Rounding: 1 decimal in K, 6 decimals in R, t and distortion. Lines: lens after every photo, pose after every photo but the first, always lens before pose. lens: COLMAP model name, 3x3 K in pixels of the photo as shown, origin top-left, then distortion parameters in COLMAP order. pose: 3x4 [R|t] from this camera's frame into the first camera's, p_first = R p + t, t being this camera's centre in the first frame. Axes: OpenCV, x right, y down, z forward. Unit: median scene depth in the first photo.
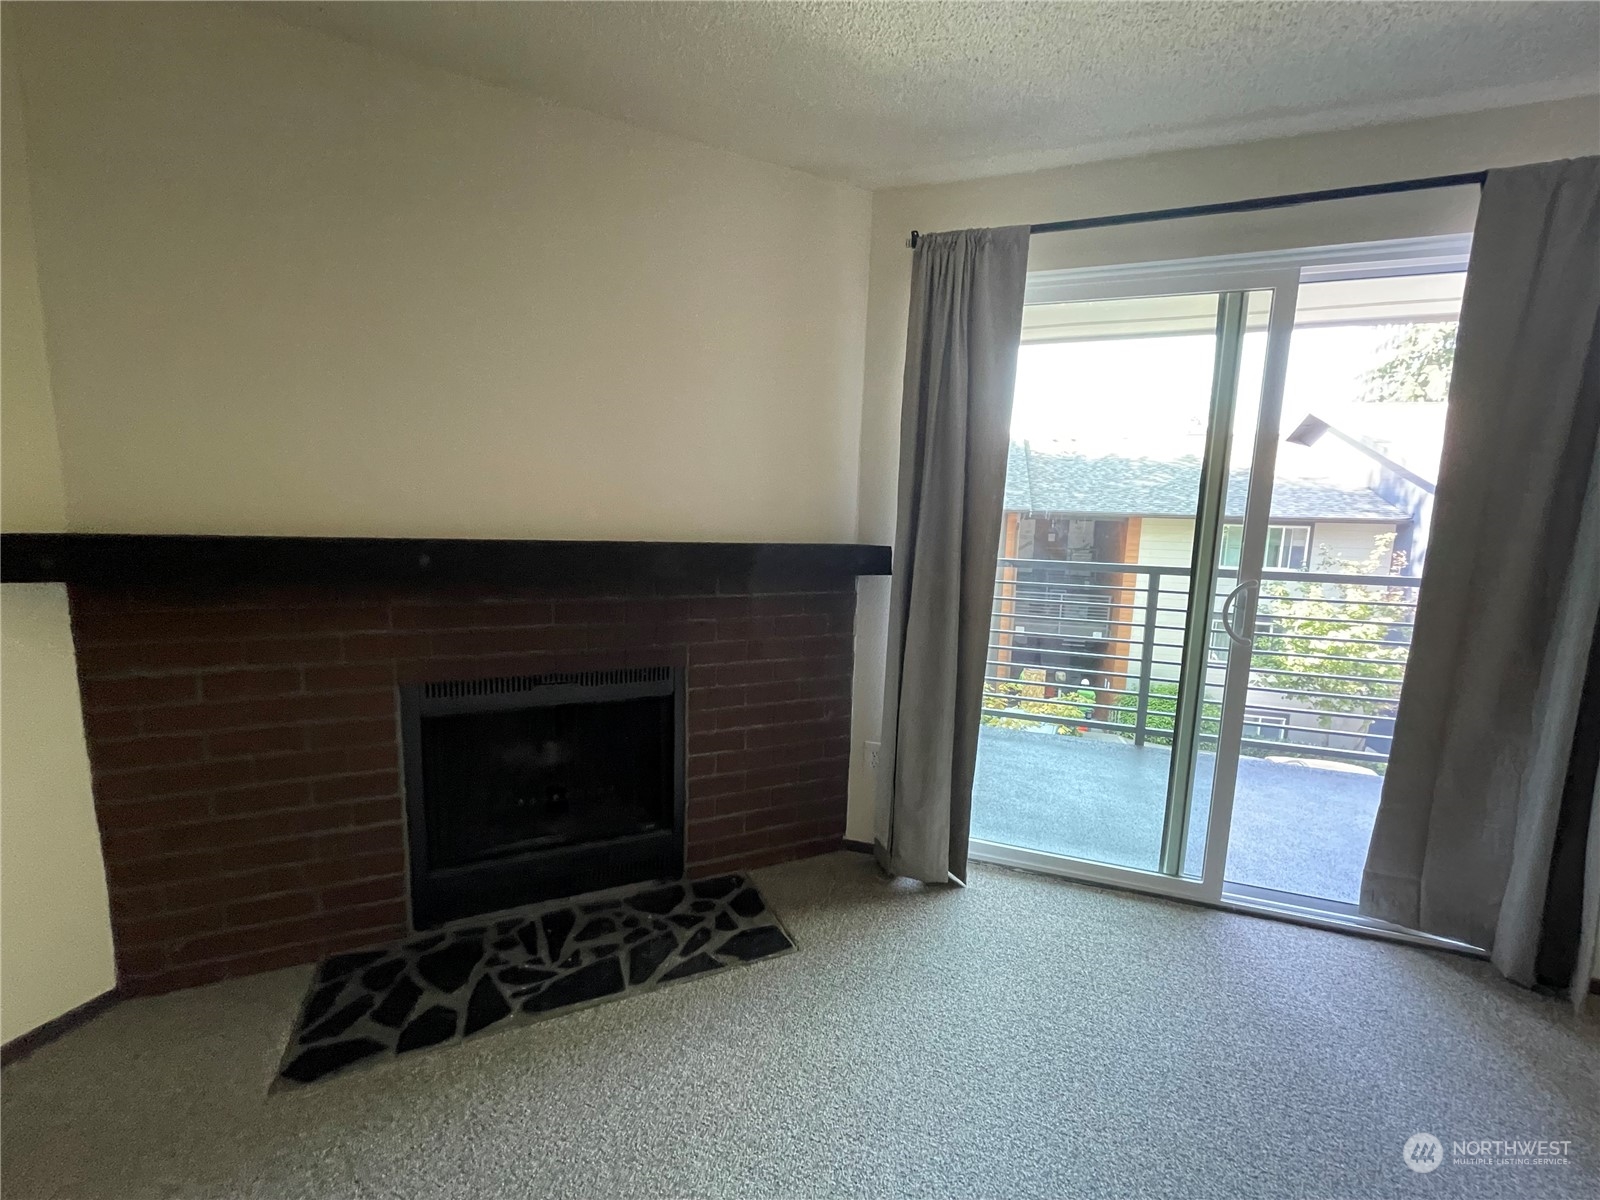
lens RADIAL K [[640.7, 0, 798.2], [0, 640.7, 596.6], [0, 0, 1]] dist [-0.007369, 0.001684]
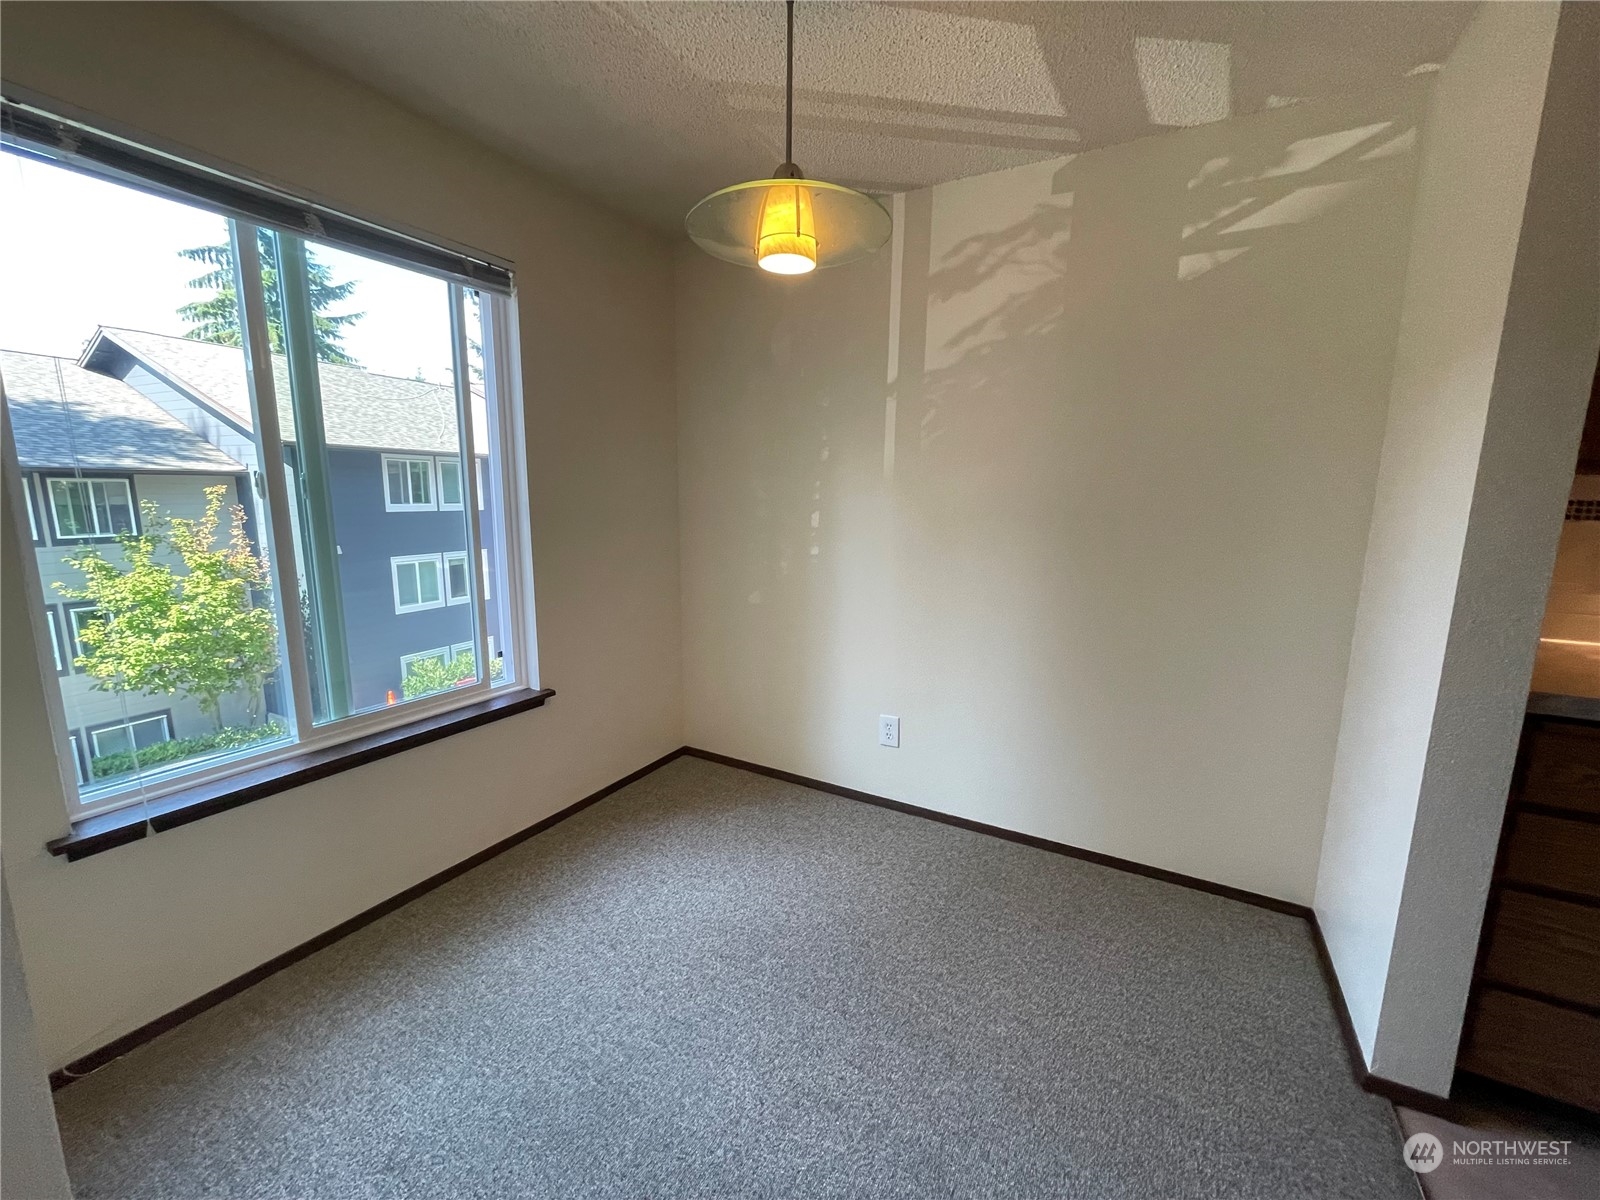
lens RADIAL K [[640.7, 0, 807.7], [0, 640.7, 600.7], [0, 0, 1]] dist [-0.007369, 0.001684]
pose [[0.170355, -0.191176, 0.966660, 1.174113], [0.114209, 0.978219, 0.173334, -0.008884], [-0.978742, 0.080873, 0.188478, 0.186139]]
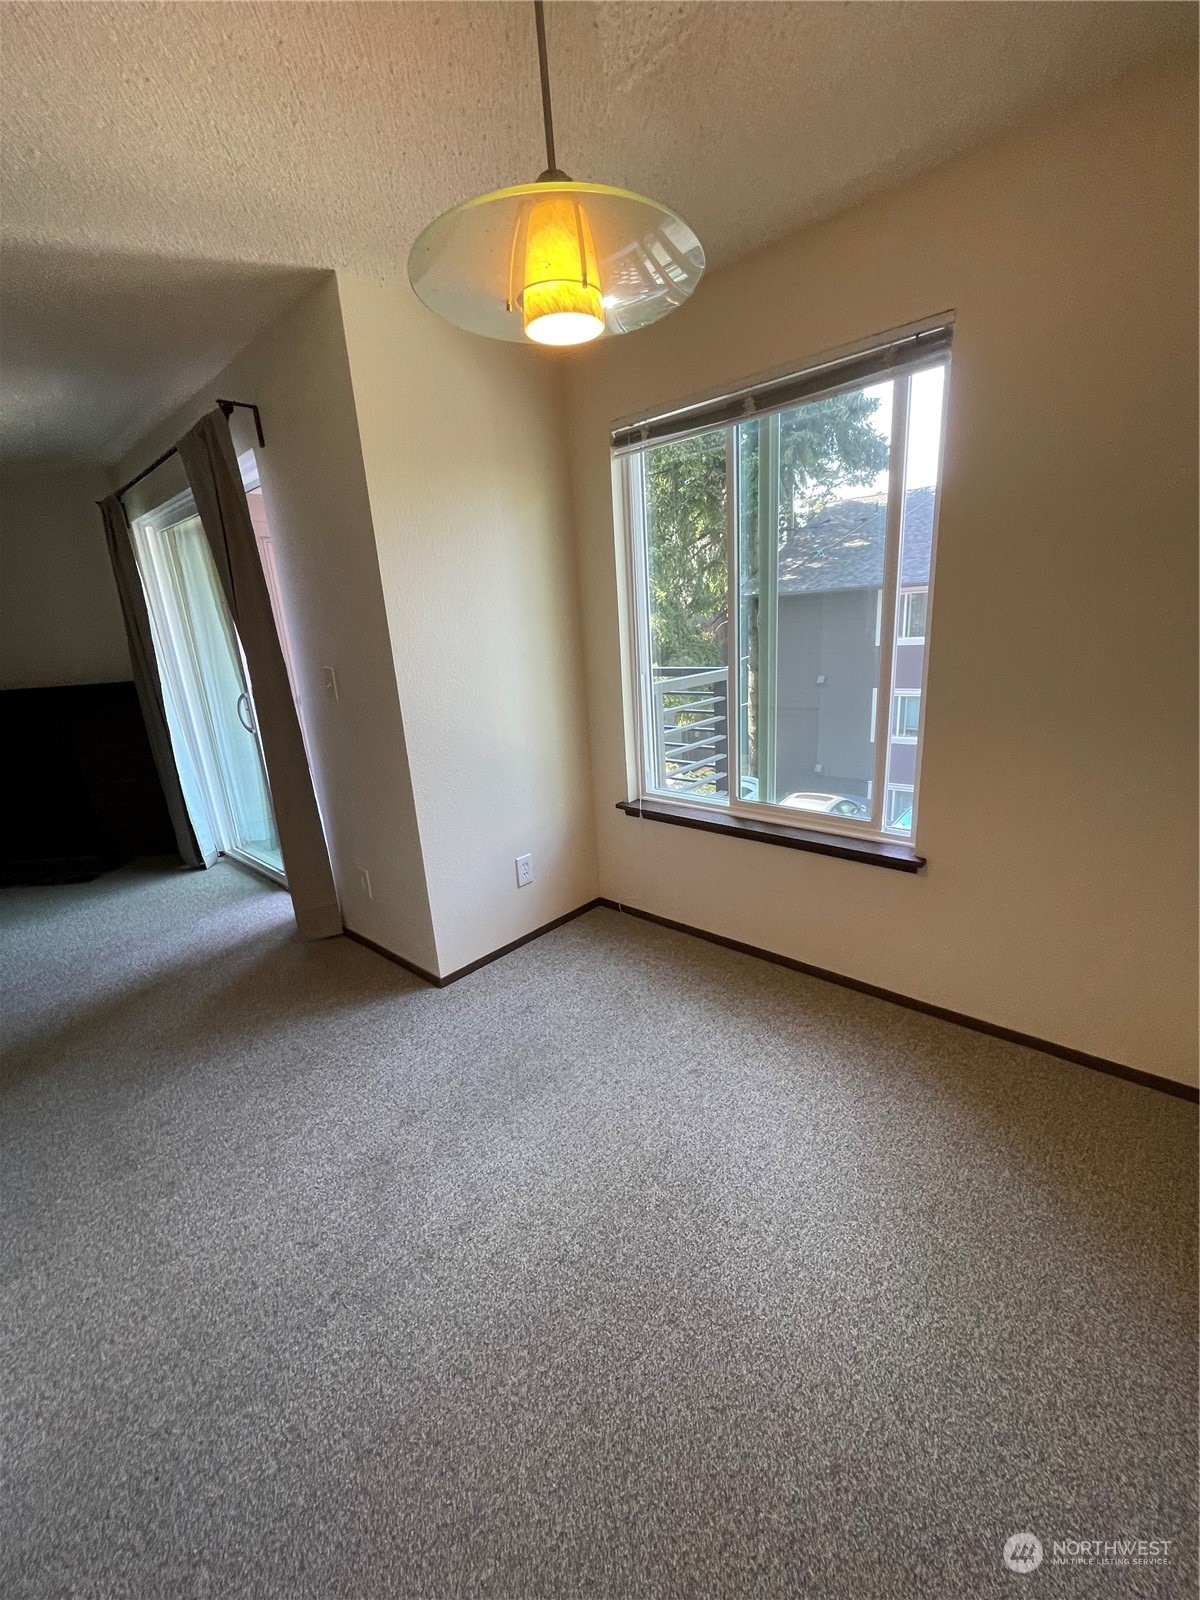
lens RADIAL K [[640.7, 0, 592.6], [0, 640.7, 805.0], [0, 0, 1]] dist [-0.007369, 0.001684]
pose [[0.912992, 0.024846, -0.407220, 2.042501], [0.044469, 0.986136, 0.159868, 0.034708], [0.405546, -0.164067, 0.899230, -0.151373]]
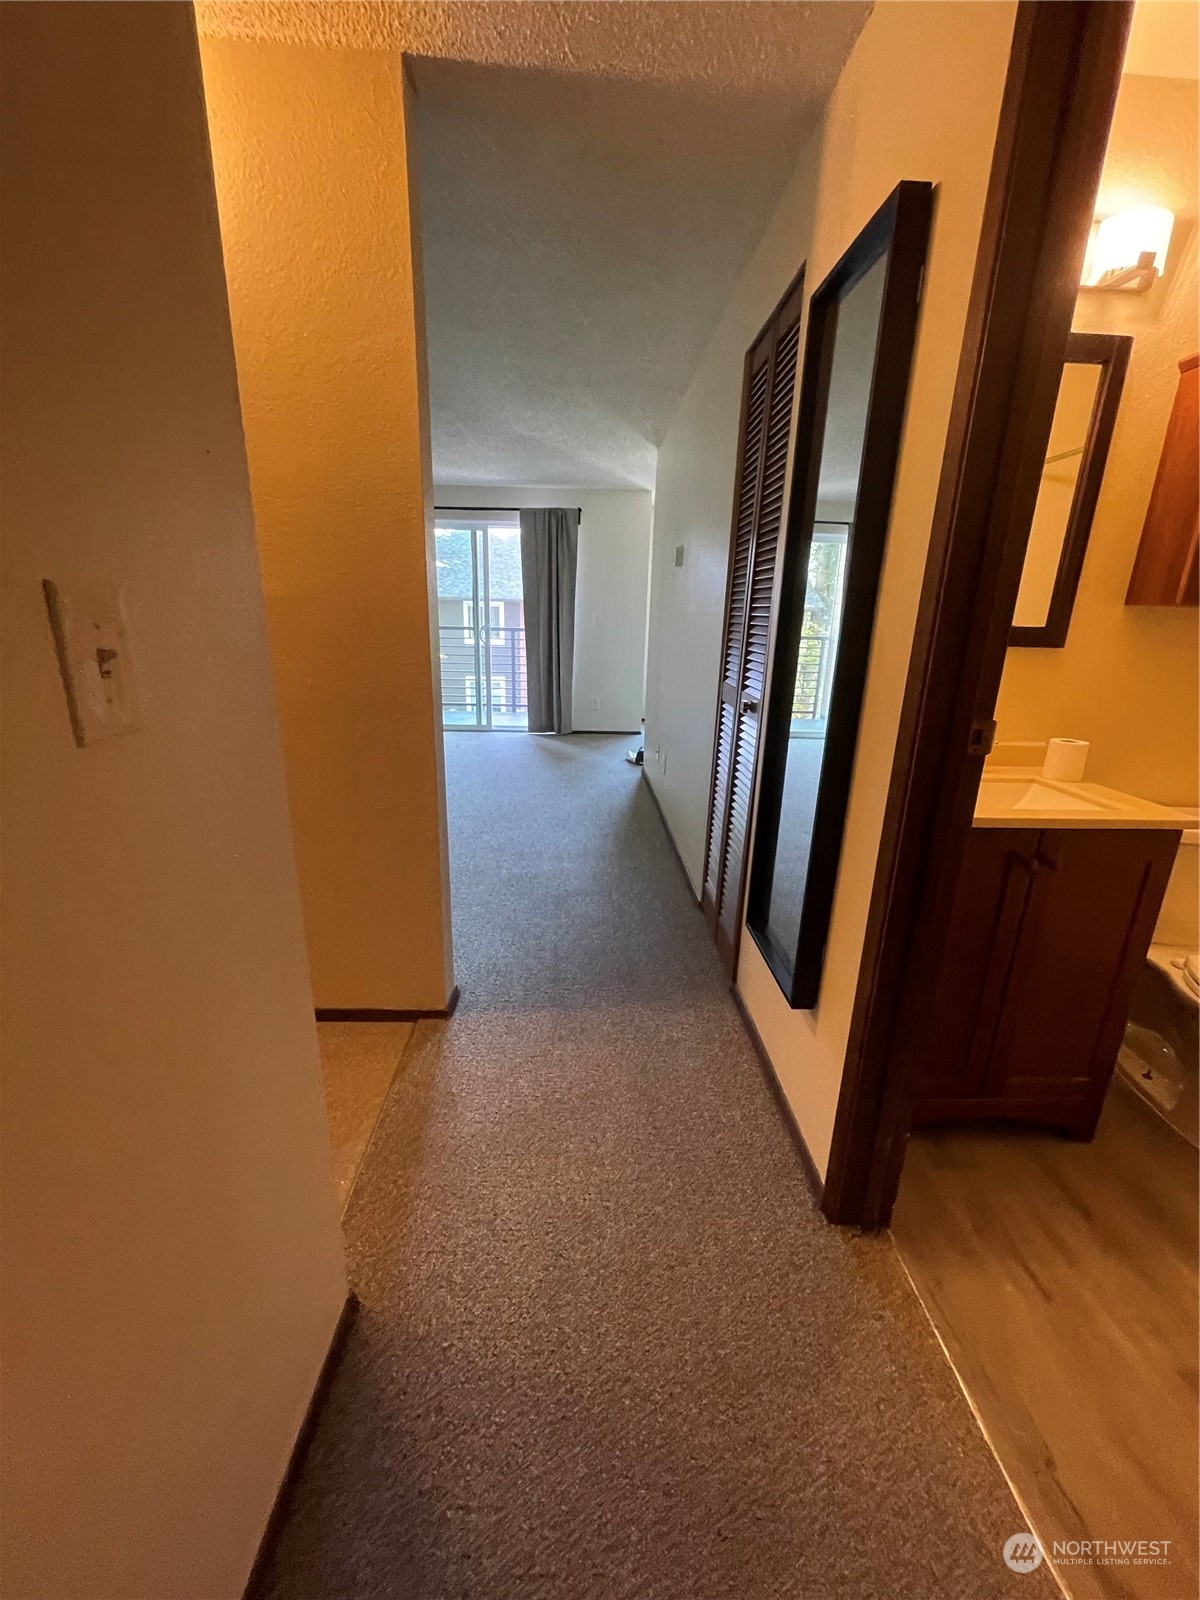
lens RADIAL K [[640.7, 0, 606.5], [0, 640.7, 800.3], [0, 0, 1]] dist [-0.007369, 0.001684]
pose [[0.927306, -0.107790, 0.358447, 0.013190], [0.045620, 0.983045, 0.177597, 0.282588], [-0.371513, -0.148335, 0.916502, -2.144998]]
